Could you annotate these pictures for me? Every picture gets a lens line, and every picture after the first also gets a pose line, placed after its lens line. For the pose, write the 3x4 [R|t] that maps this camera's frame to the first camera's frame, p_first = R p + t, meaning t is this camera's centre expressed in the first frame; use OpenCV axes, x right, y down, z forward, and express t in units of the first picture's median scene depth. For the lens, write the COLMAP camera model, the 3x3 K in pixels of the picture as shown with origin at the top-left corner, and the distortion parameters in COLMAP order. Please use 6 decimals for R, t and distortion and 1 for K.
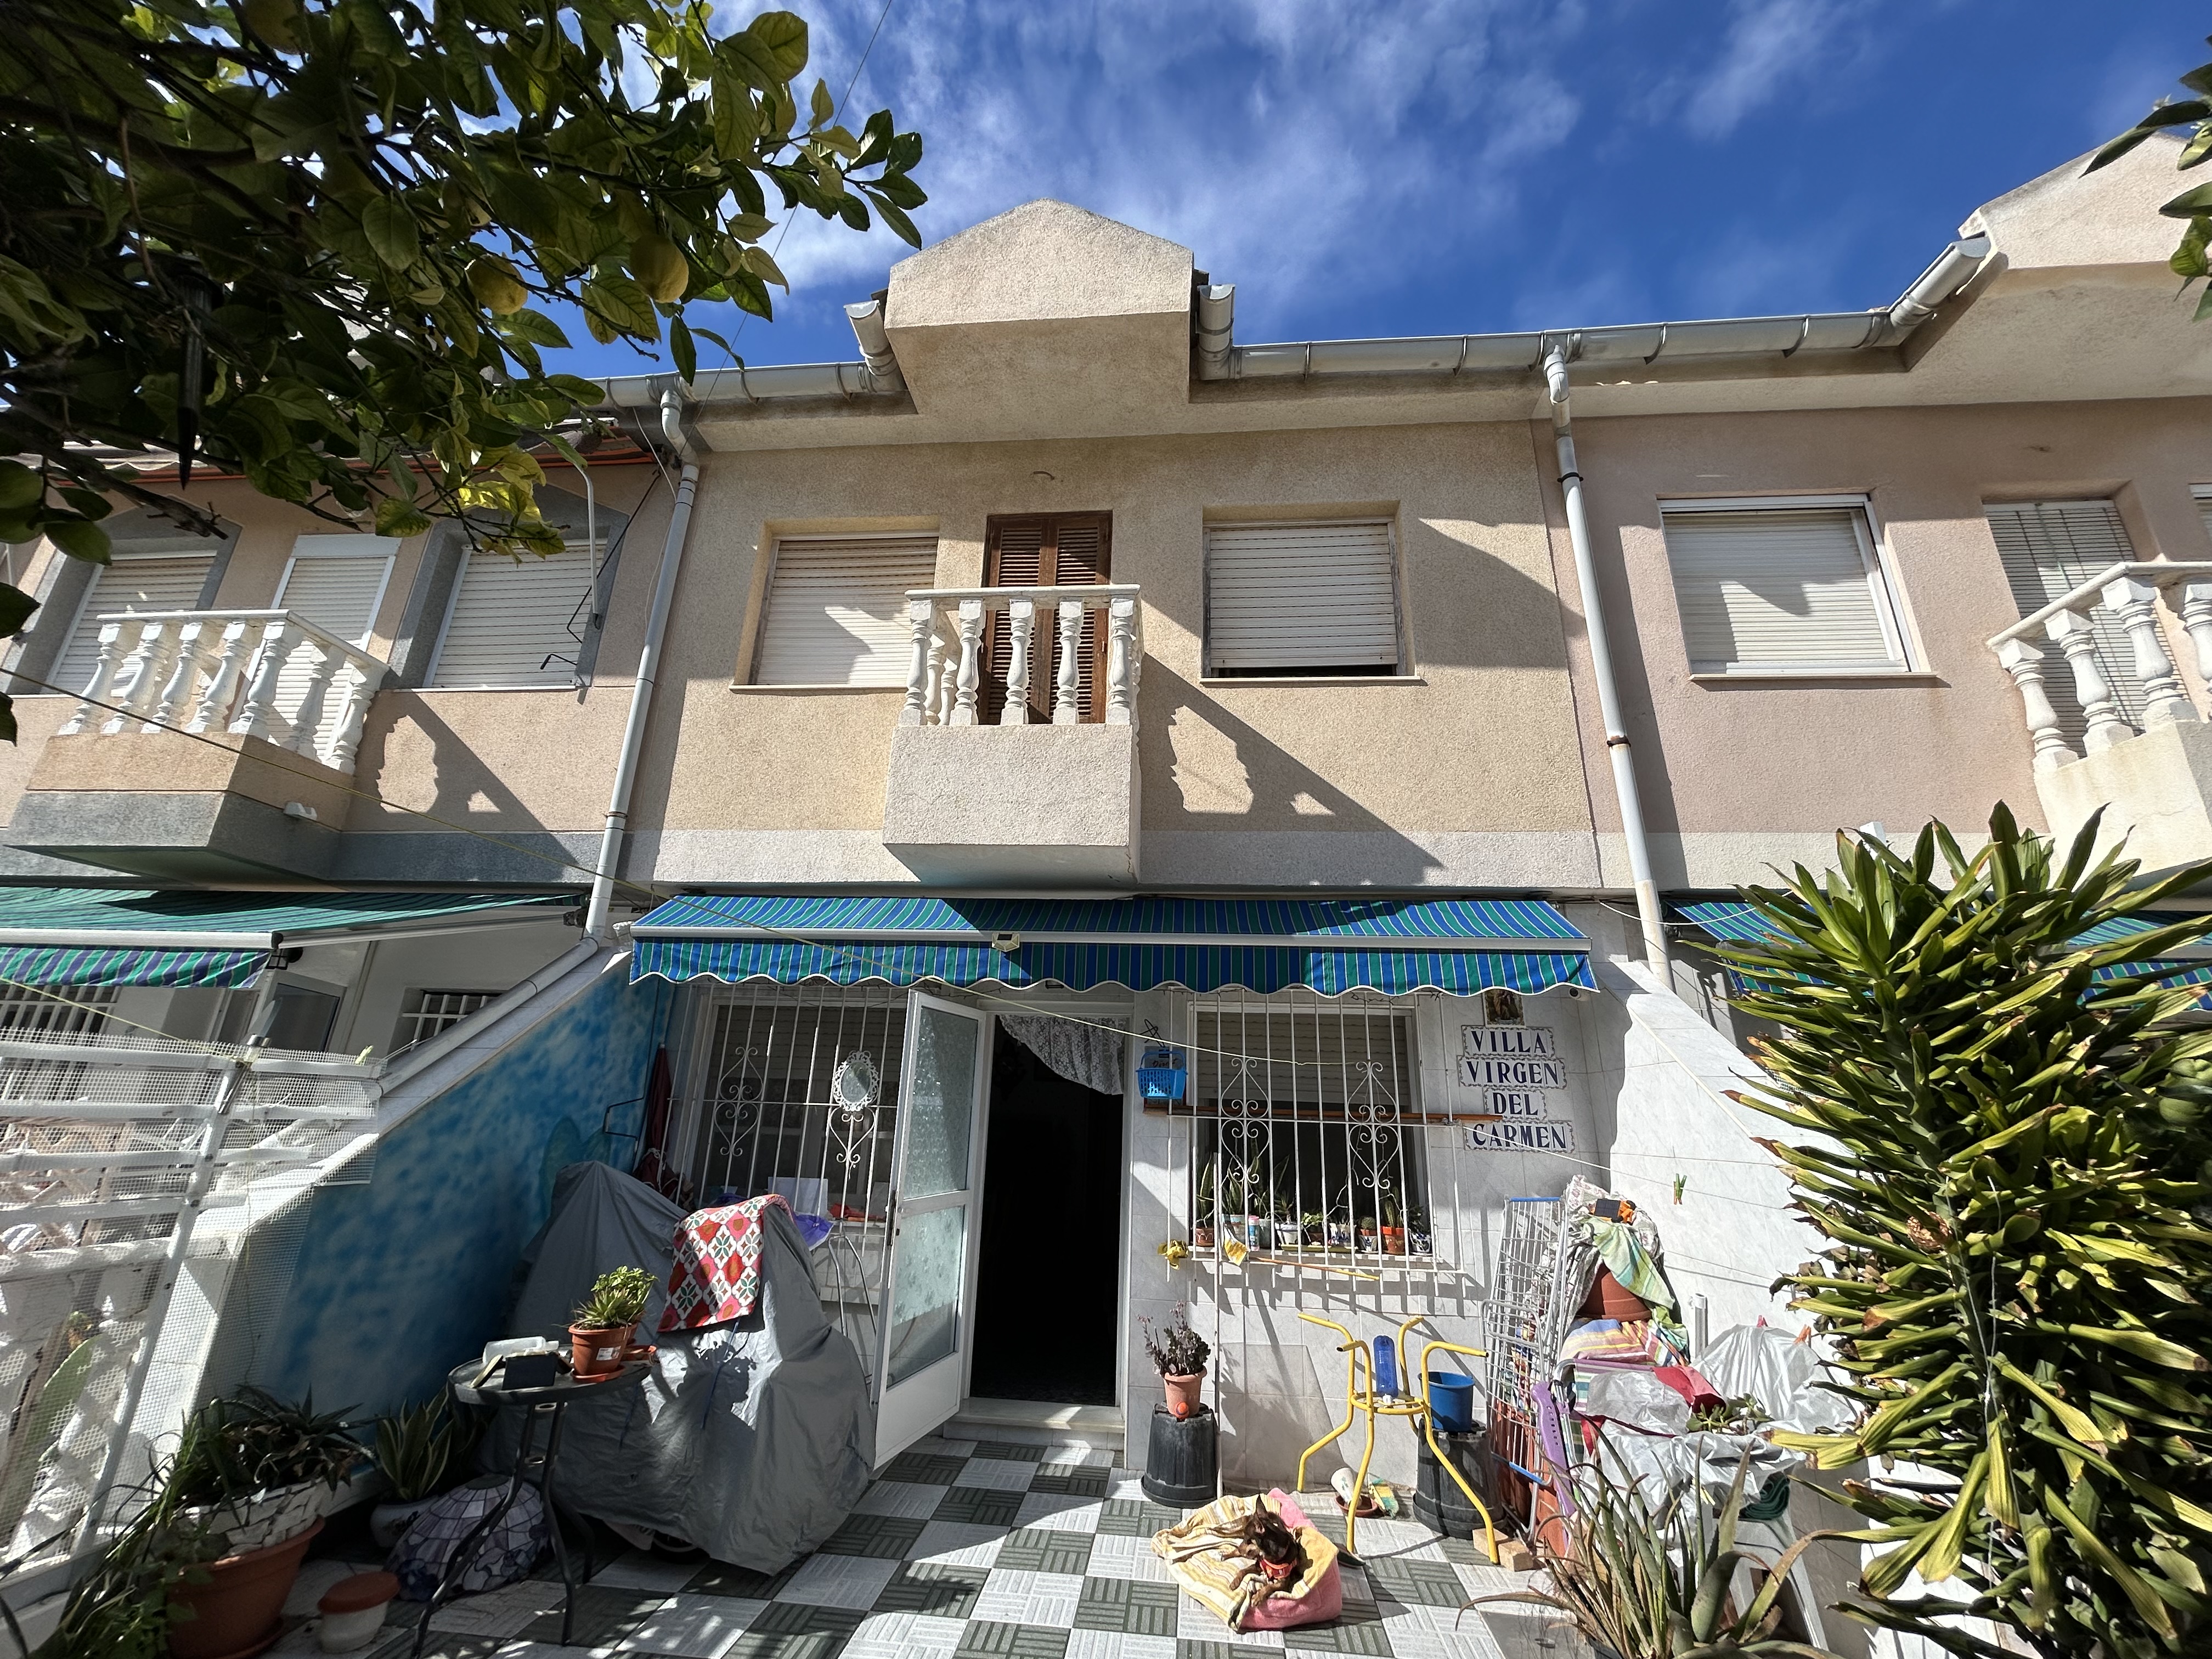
lens RADIAL K [[891.0, 0, 1111.7], [0, 891.0, 825.2], [0, 0, 1]] dist [-0.001705, 0.001546]
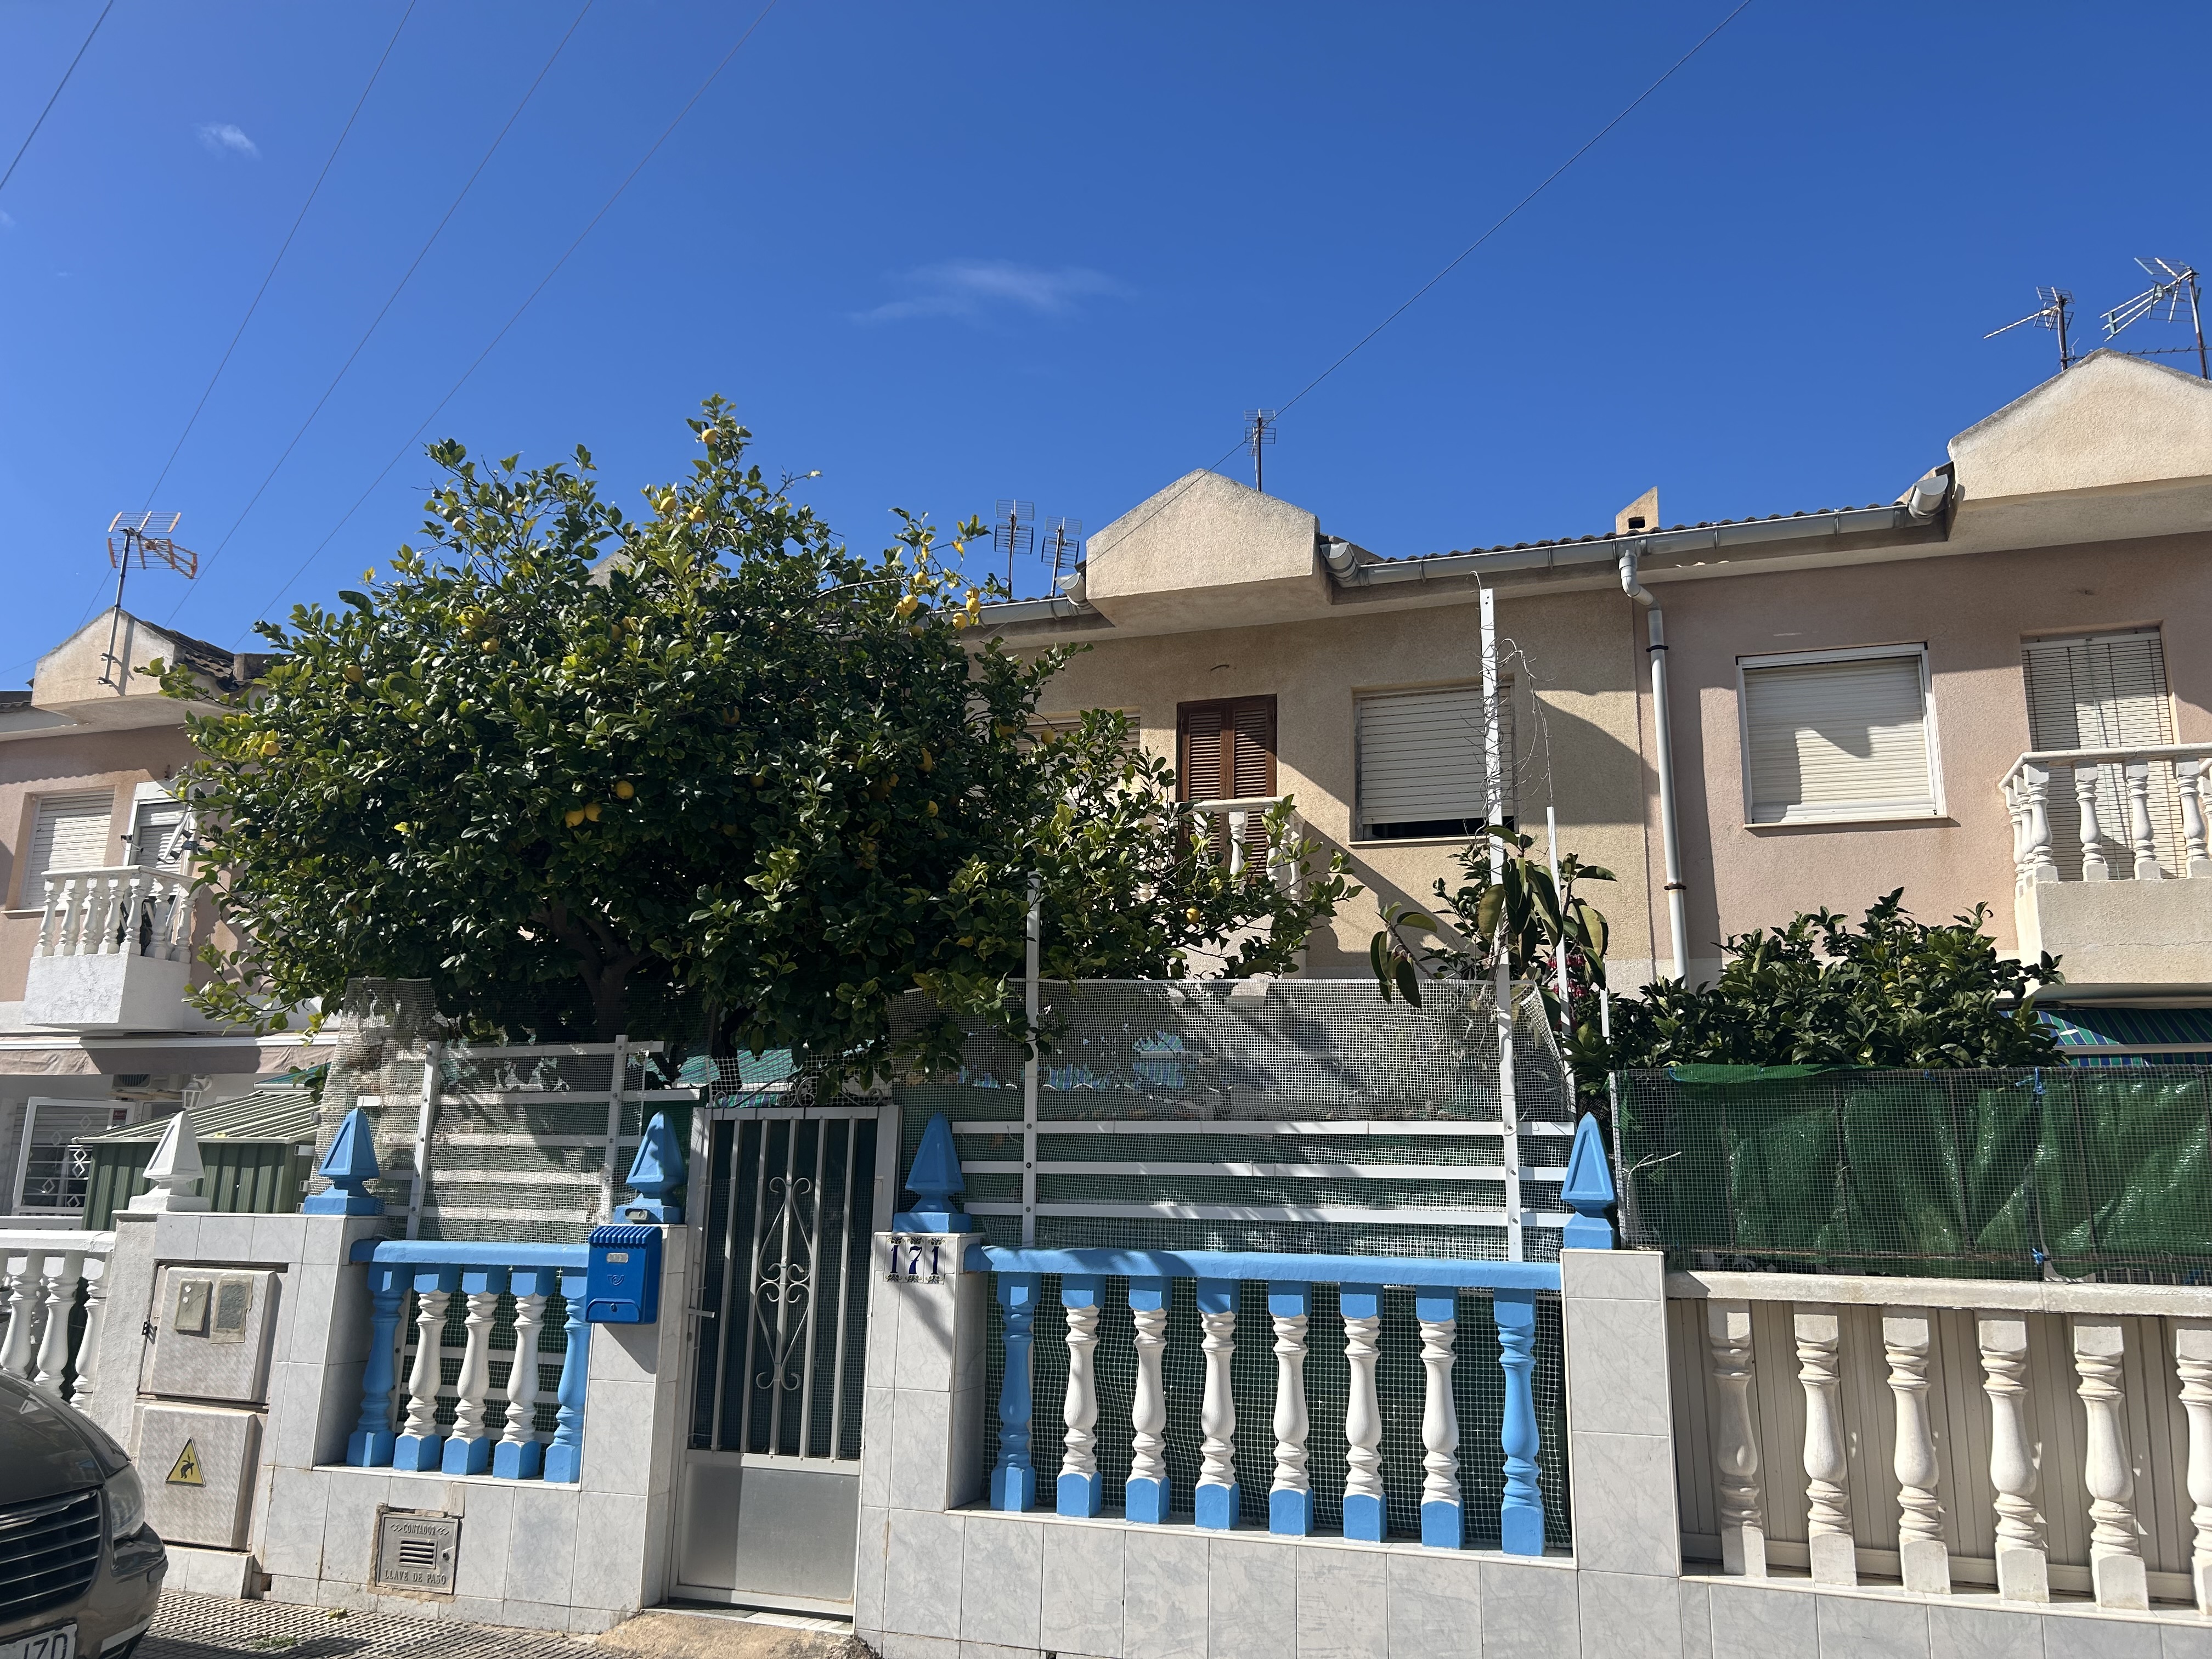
lens RADIAL K [[1676.0, 0, 1098.2], [0, 1676.0, 830.1], [0, 0, 1]] dist [0.010669, -0.003583]
pose [[0.967903, -0.063370, -0.243203, 0.338184], [0.083405, 0.993840, 0.072977, -0.390117], [0.237080, -0.090919, 0.967226, -1.405811]]
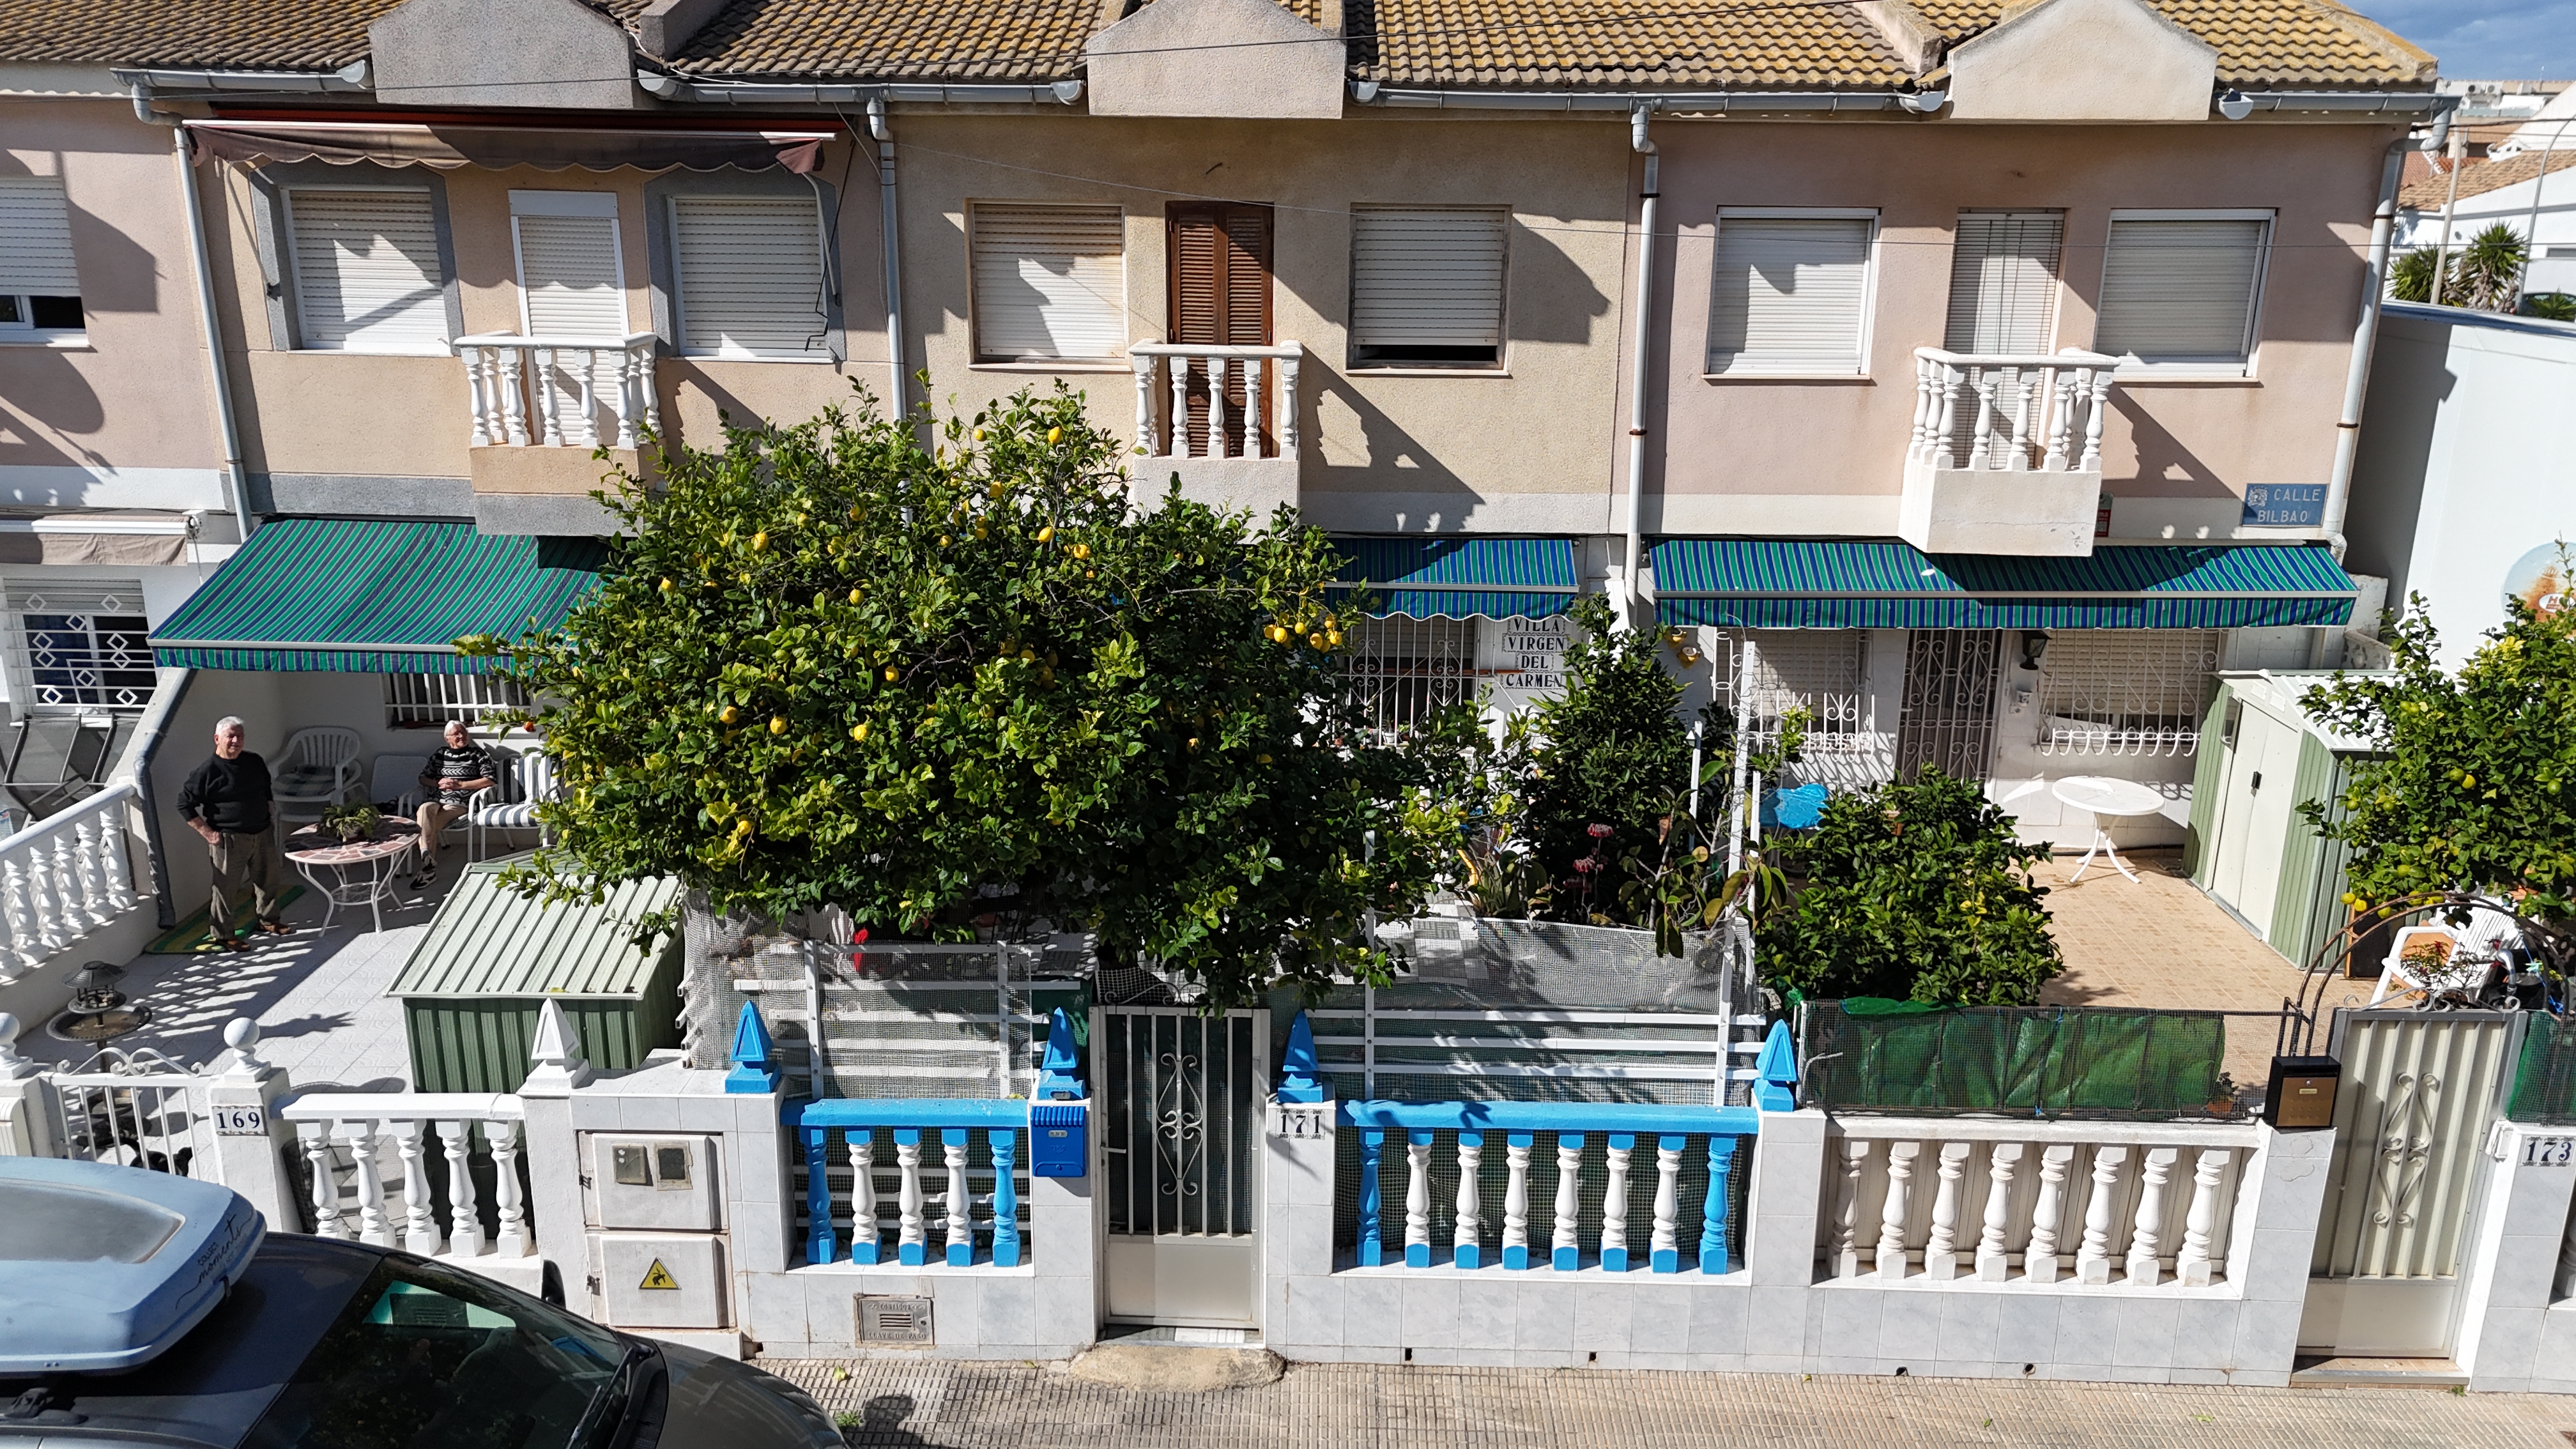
lens RADIAL K [[1923.2, 0, 1278.0], [0, 1923.2, 726.2], [0, 0, 1]] dist [0.035380, -0.041098]
pose [[0.997354, -0.036953, 0.062604, -0.195258], [-0.004982, 0.824401, 0.565984, -1.341199], [-0.072526, -0.564798, 0.822036, -1.620533]]
